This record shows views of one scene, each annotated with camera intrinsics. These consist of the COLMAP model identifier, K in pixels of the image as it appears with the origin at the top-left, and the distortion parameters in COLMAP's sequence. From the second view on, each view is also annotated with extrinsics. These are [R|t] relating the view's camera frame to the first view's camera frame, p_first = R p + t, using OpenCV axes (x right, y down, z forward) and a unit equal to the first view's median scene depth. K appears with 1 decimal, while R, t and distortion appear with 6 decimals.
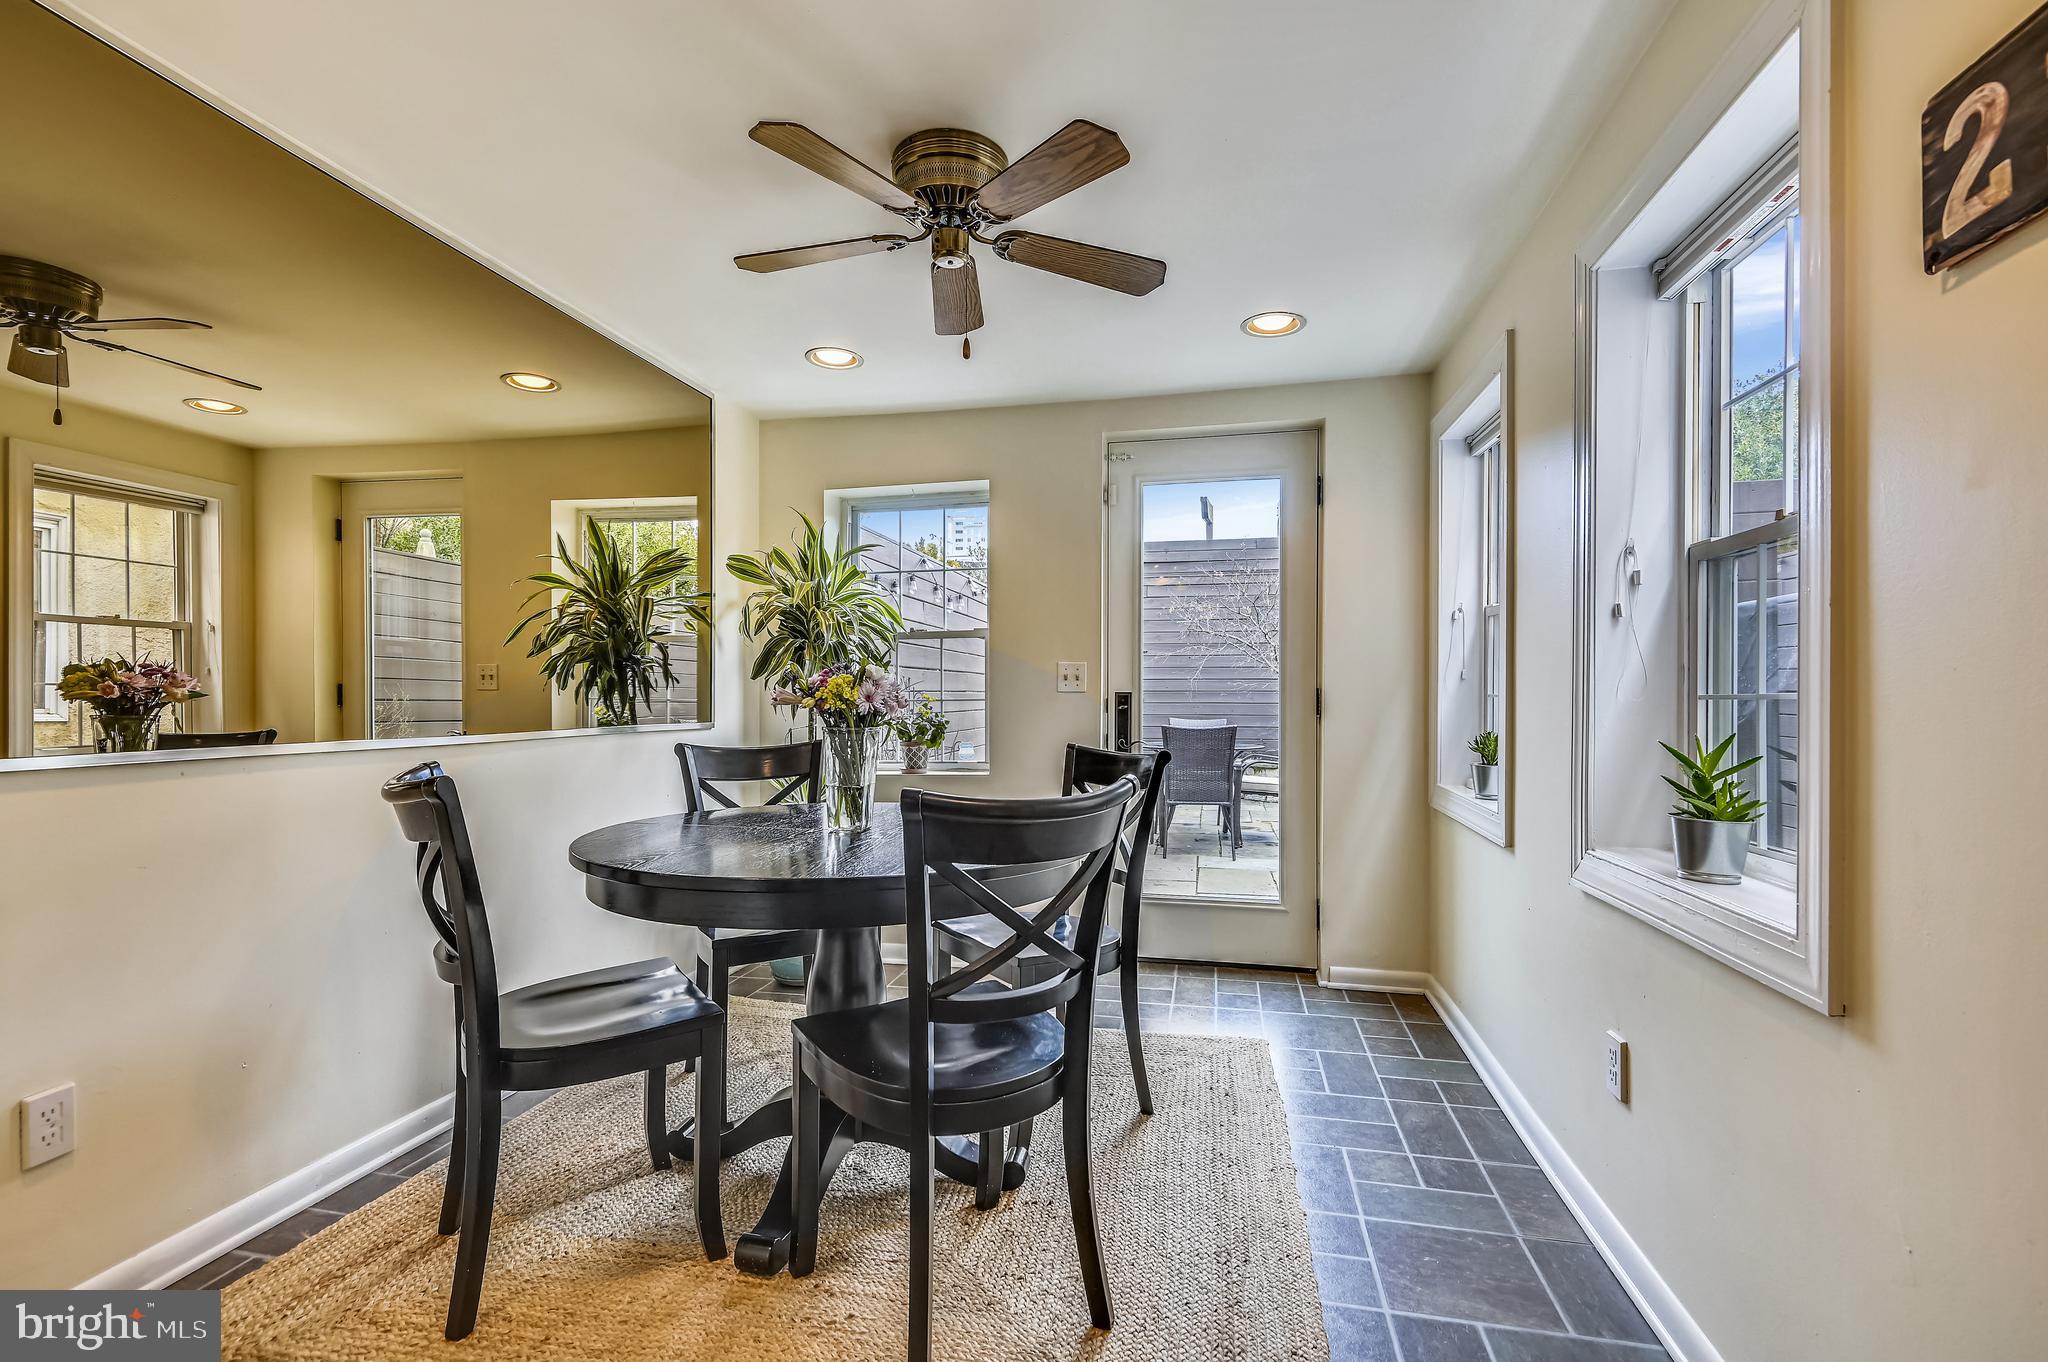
lens RADIAL K [[954.1, 0, 1020.7], [0, 954.1, 709.0], [0, 0, 1]] dist [0.000370, -0.000215]
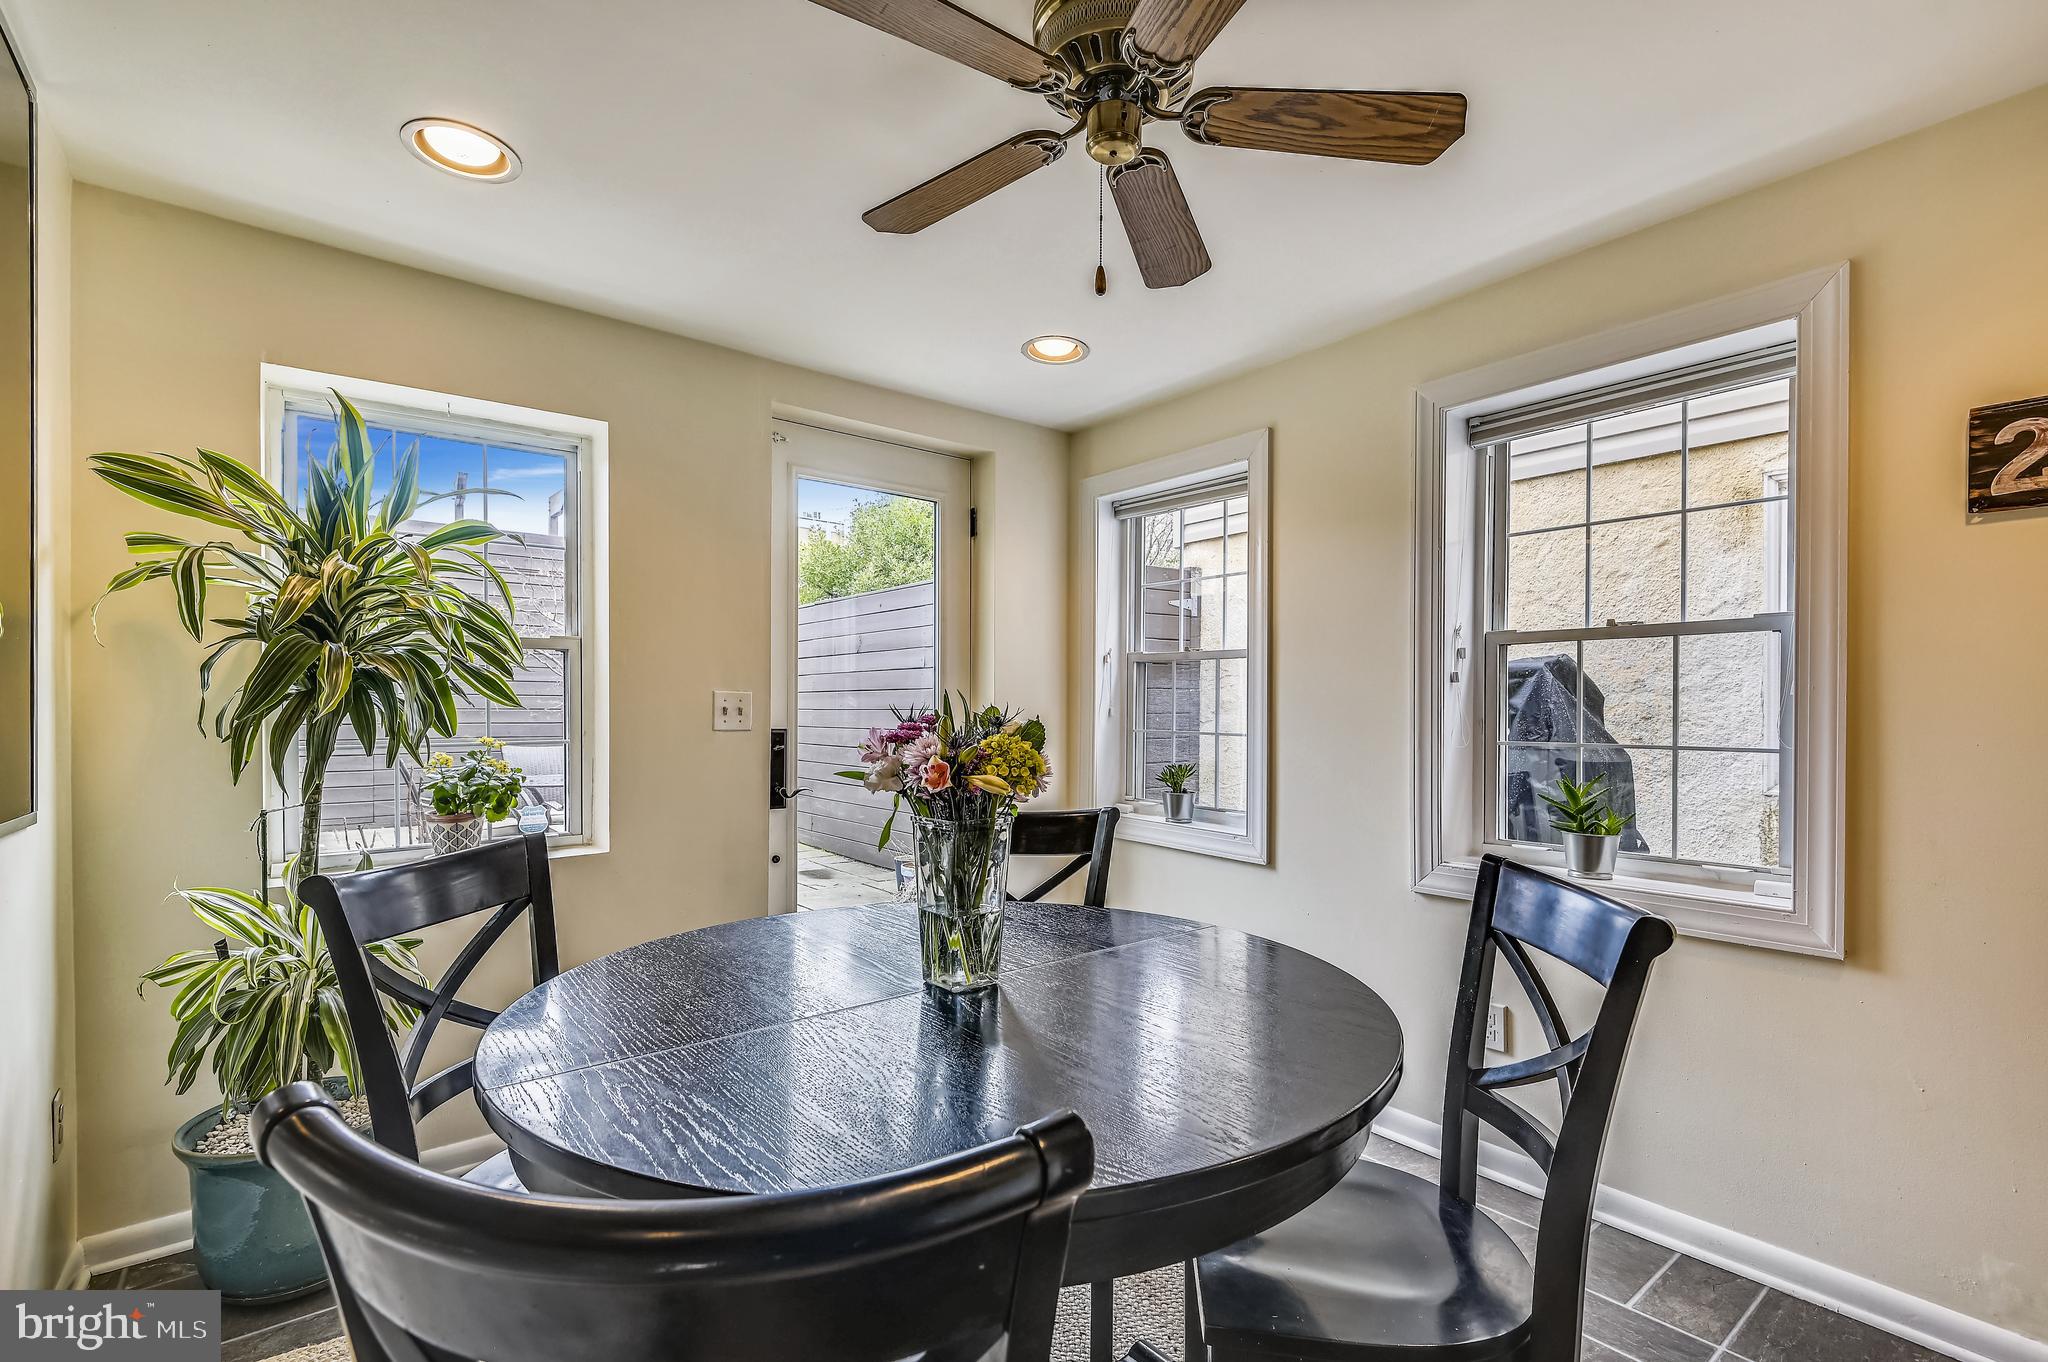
lens RADIAL K [[902.2, 0, 1026.1], [0, 902.2, 712.9], [0, 0, 1]] dist [-0.000724, -0.000144]
pose [[0.623484, -0.000204, 0.781836, -0.411175], [0.005942, 0.999972, -0.004478, -0.030072], [-0.781813, 0.007438, 0.623468, 0.403512]]
